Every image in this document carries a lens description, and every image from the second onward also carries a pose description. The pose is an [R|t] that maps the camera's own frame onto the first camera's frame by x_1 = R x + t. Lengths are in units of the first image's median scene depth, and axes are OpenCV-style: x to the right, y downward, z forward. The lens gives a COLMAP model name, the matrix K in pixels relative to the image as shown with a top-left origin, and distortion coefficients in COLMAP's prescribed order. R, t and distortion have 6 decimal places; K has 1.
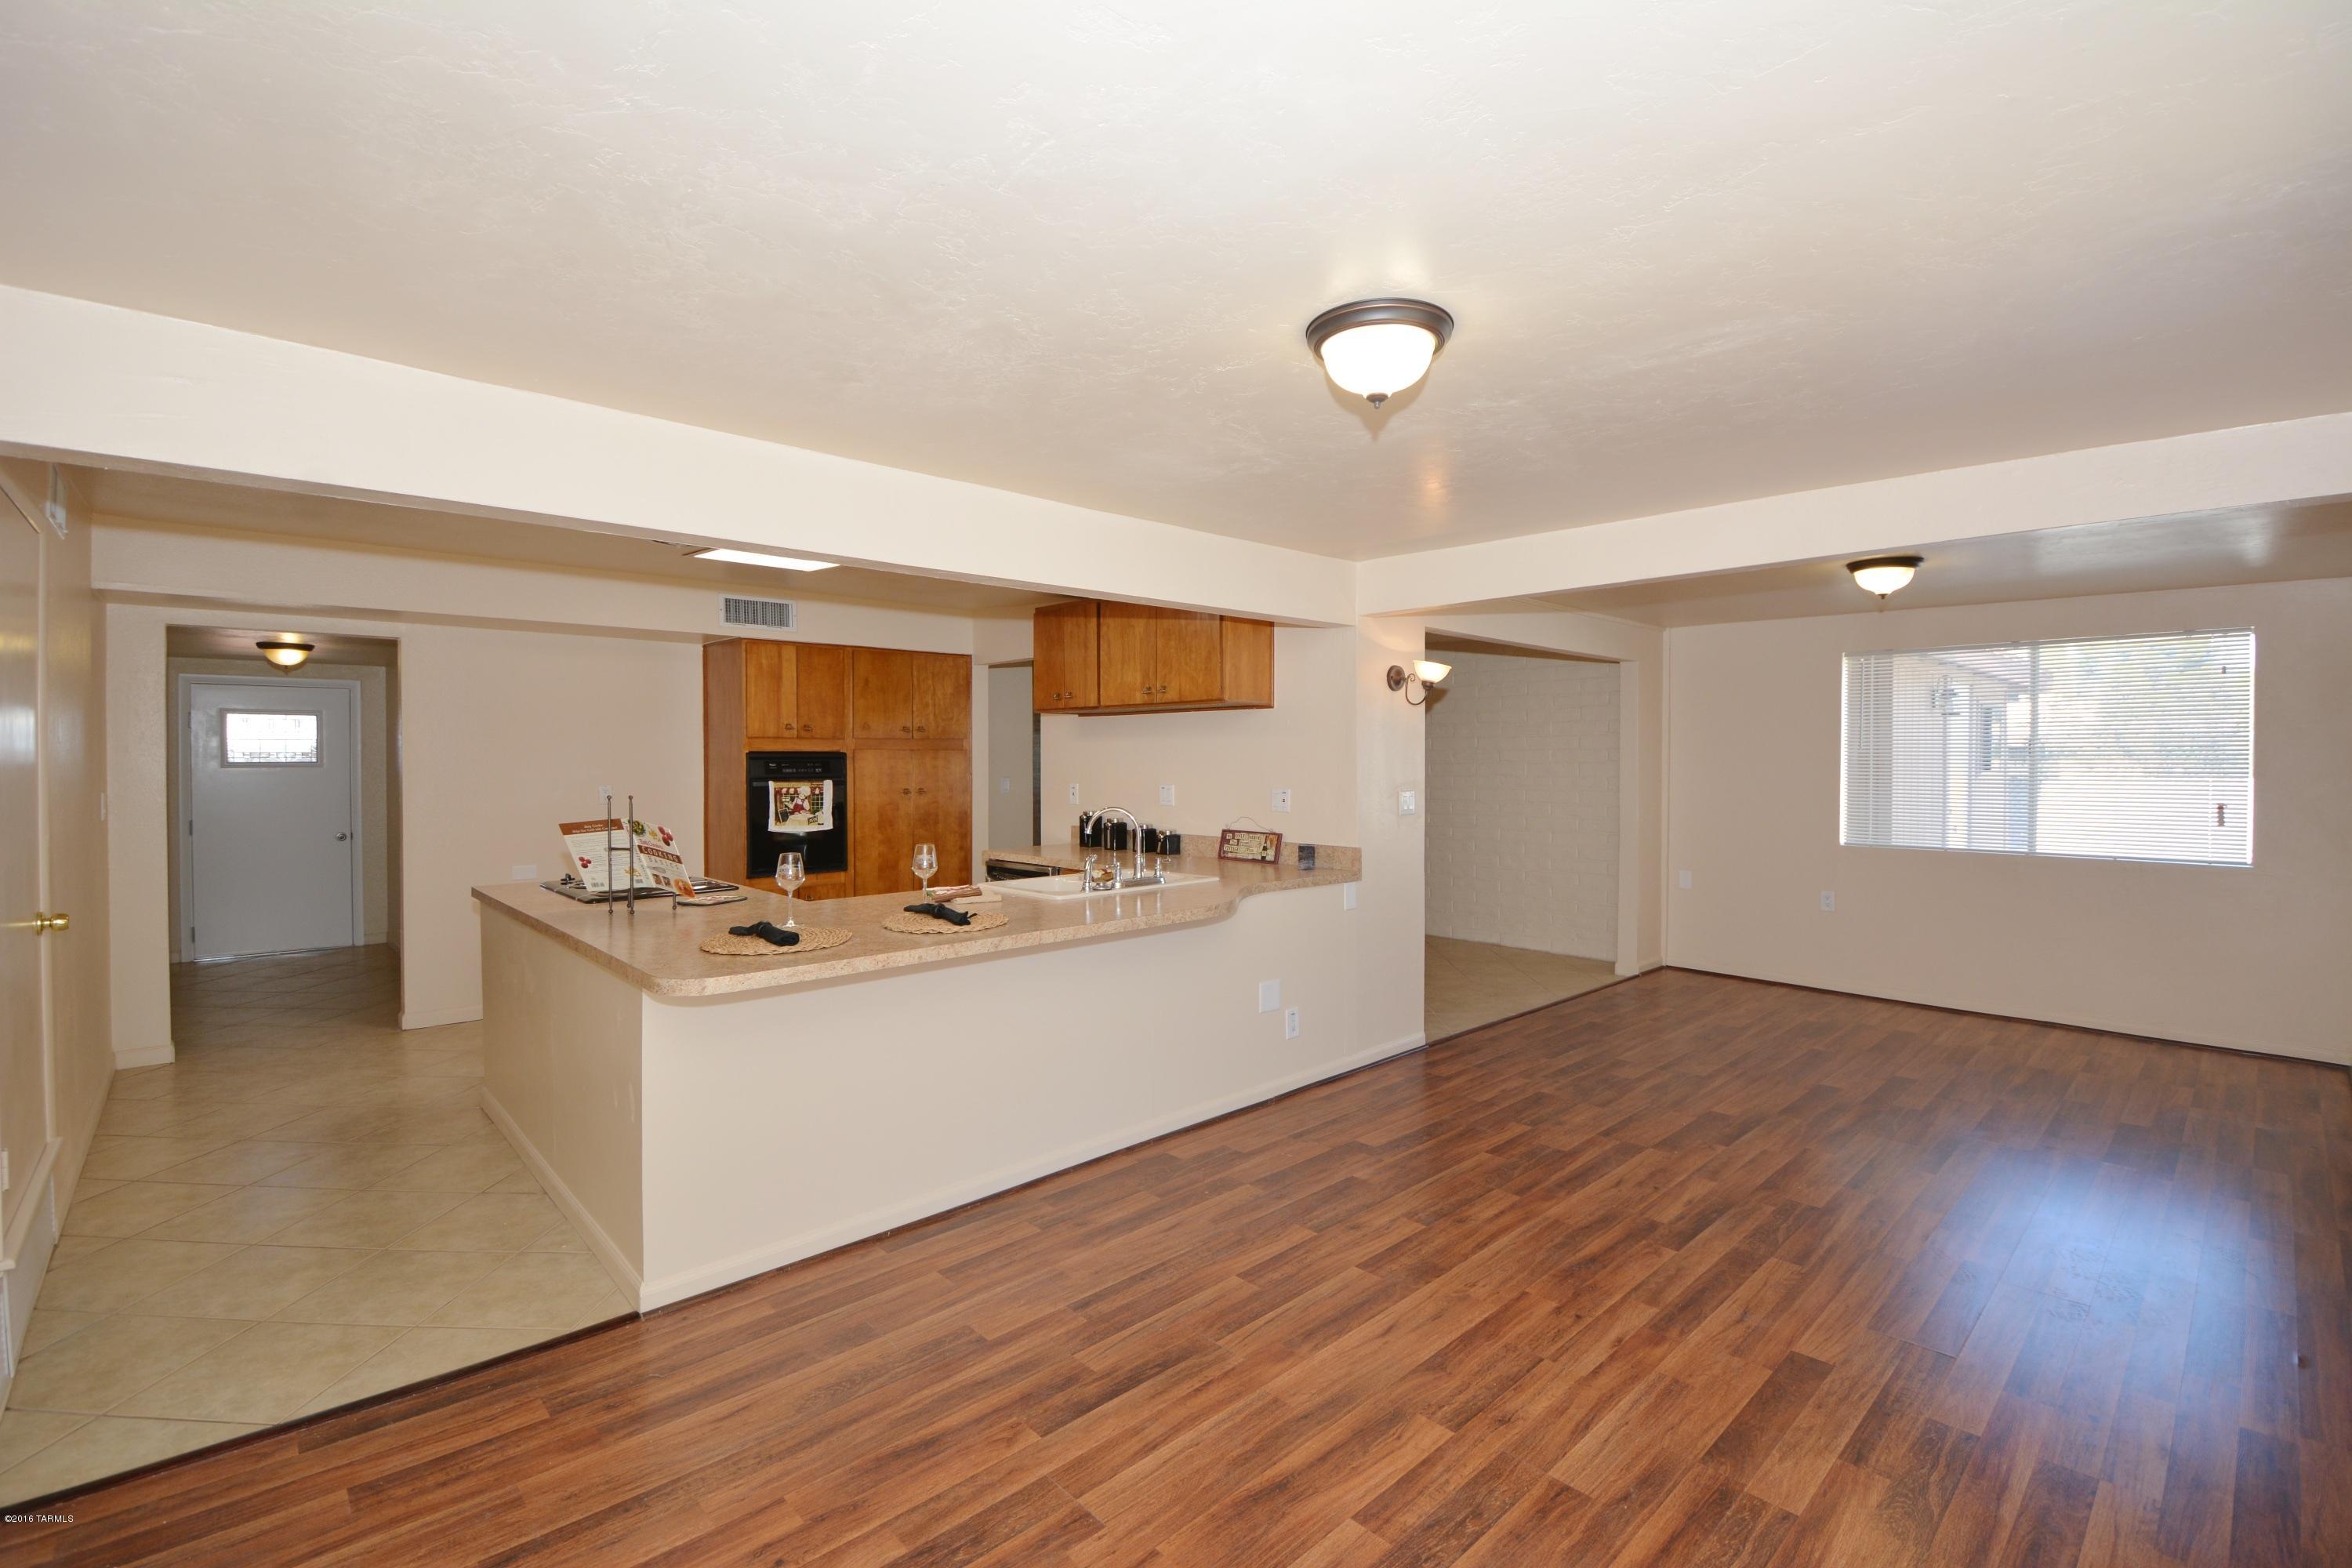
lens RADIAL K [[1034.8, 0, 1176.4], [0, 1034.8, 767.9], [0, 0, 1]] dist [0.007286, -0.016583]
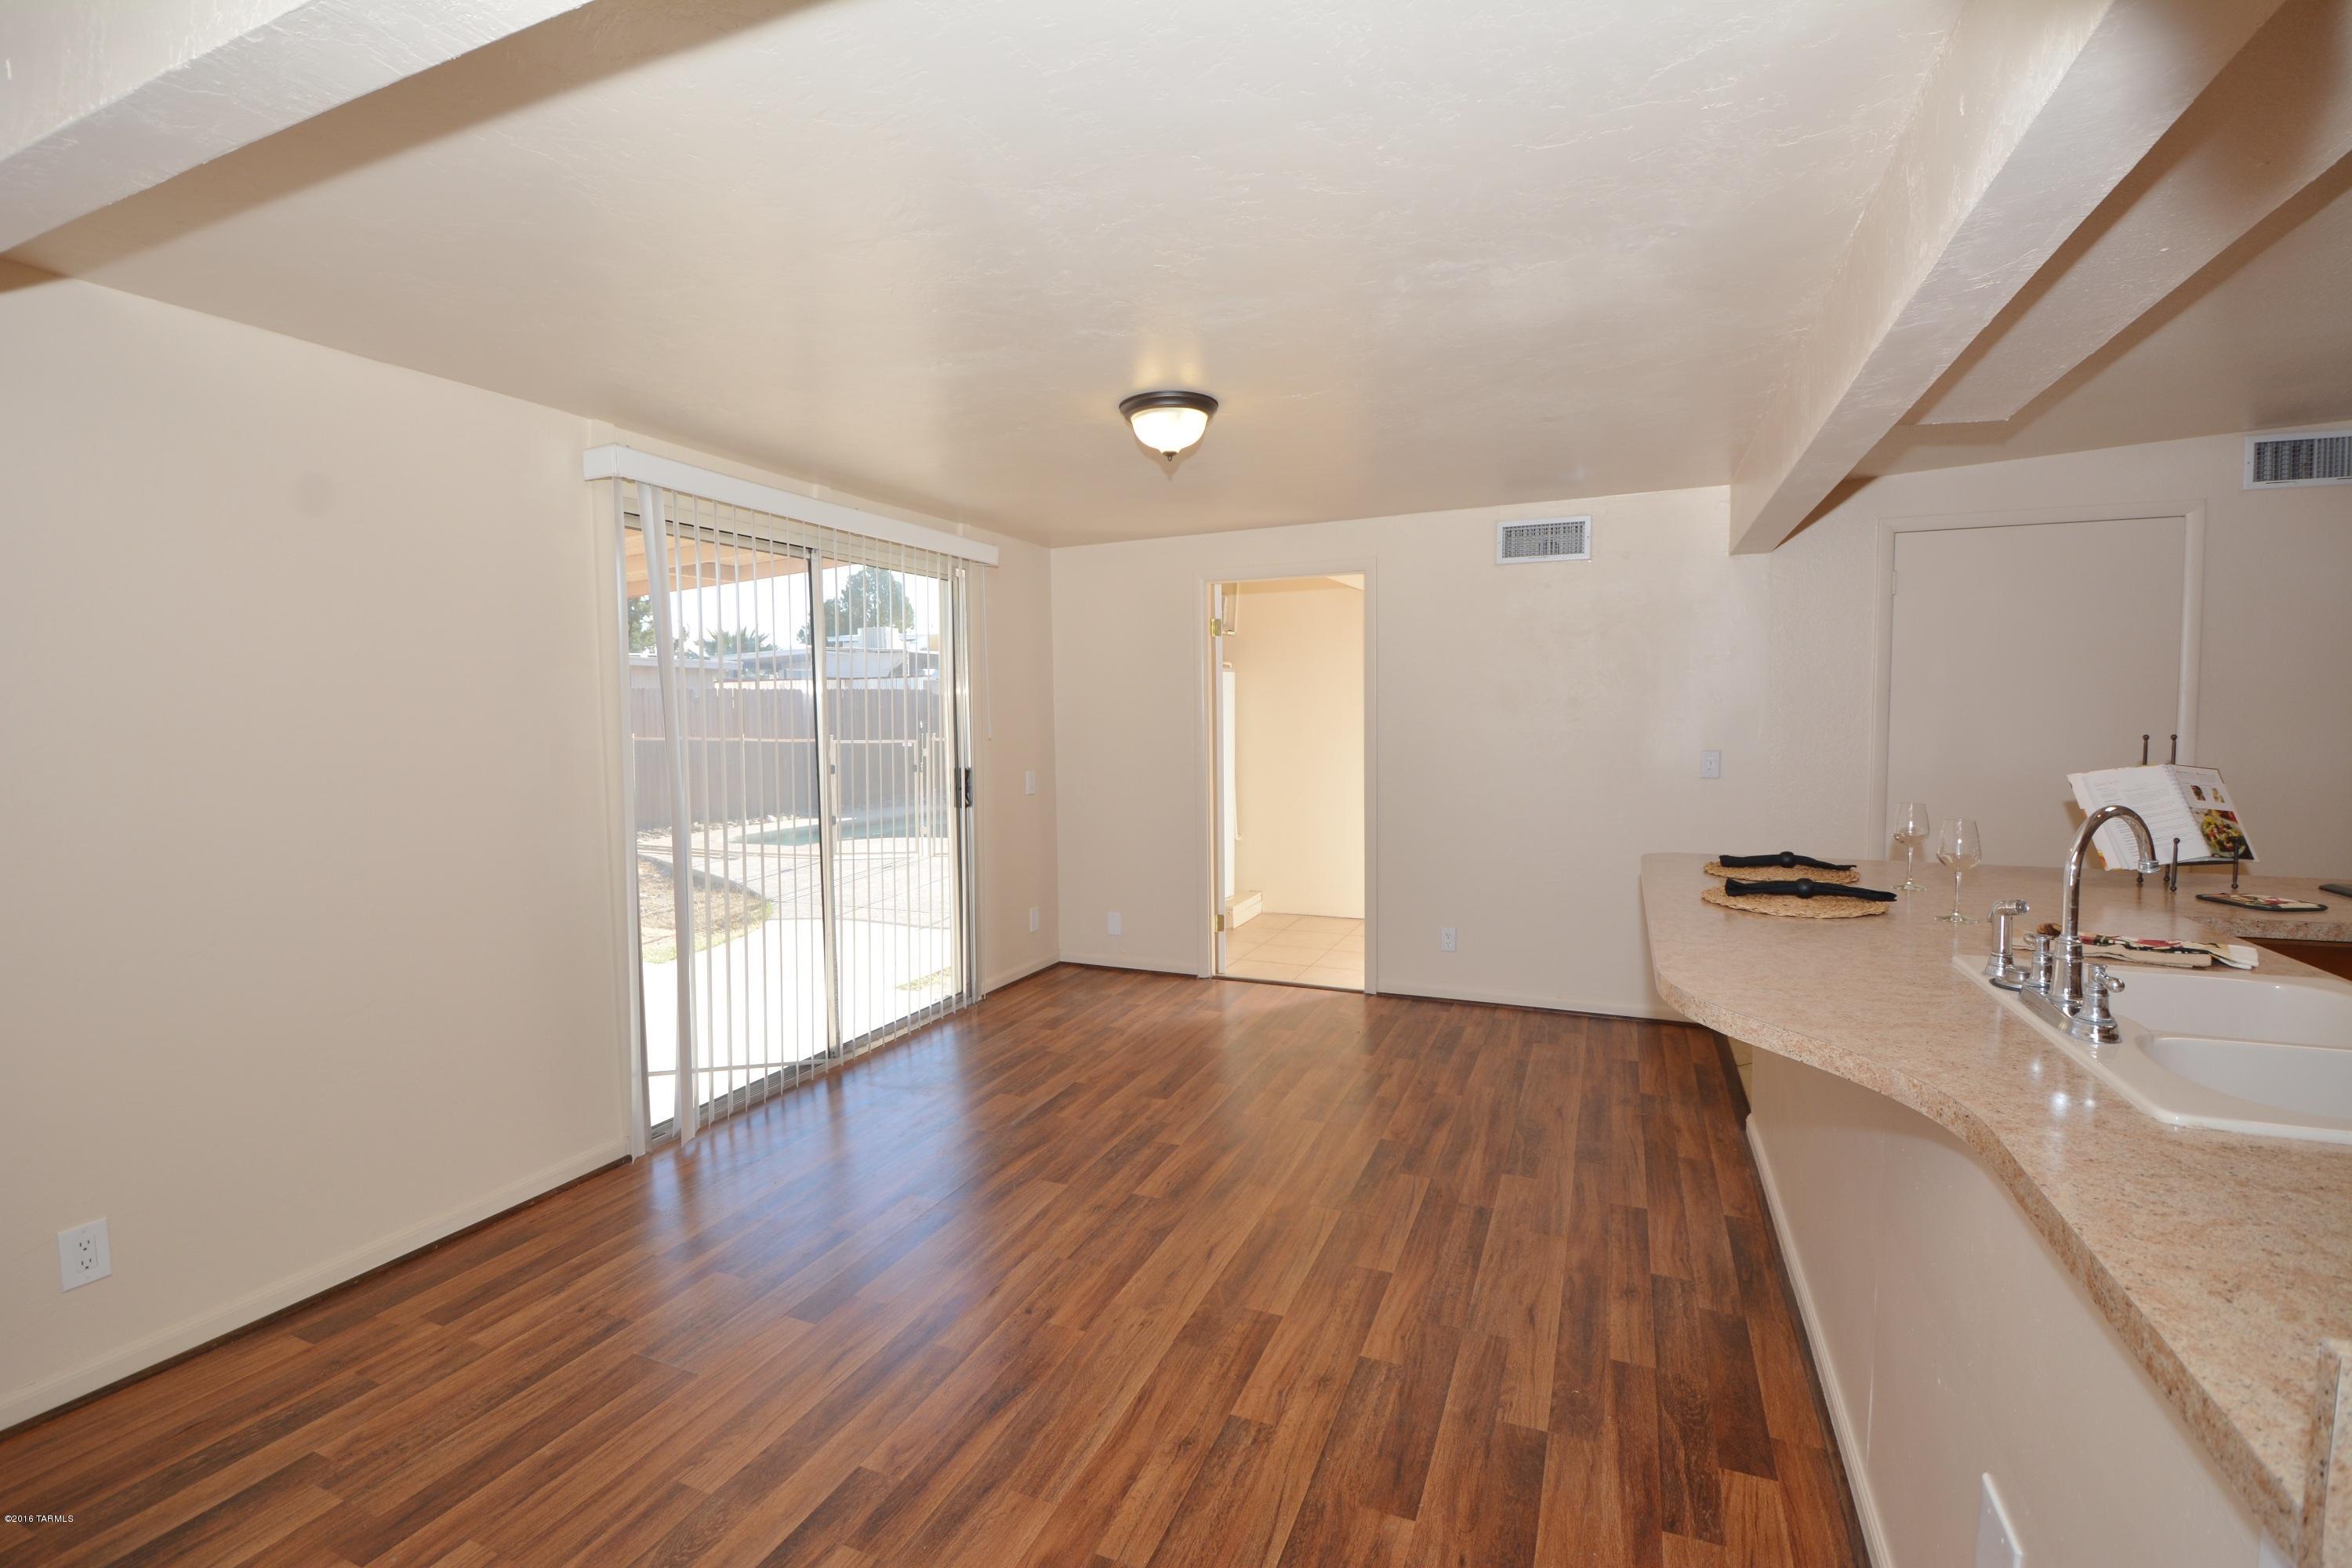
lens RADIAL K [[1034.8, 0, 1178.7], [0, 1034.8, 767.0], [0, 0, 1]] dist [0.007286, -0.016583]
pose [[-0.912493, 0.032153, -0.407826, 0.456198], [0.007291, 0.998026, 0.062373, -0.002232], [0.409027, 0.053941, -0.910927, 1.358551]]
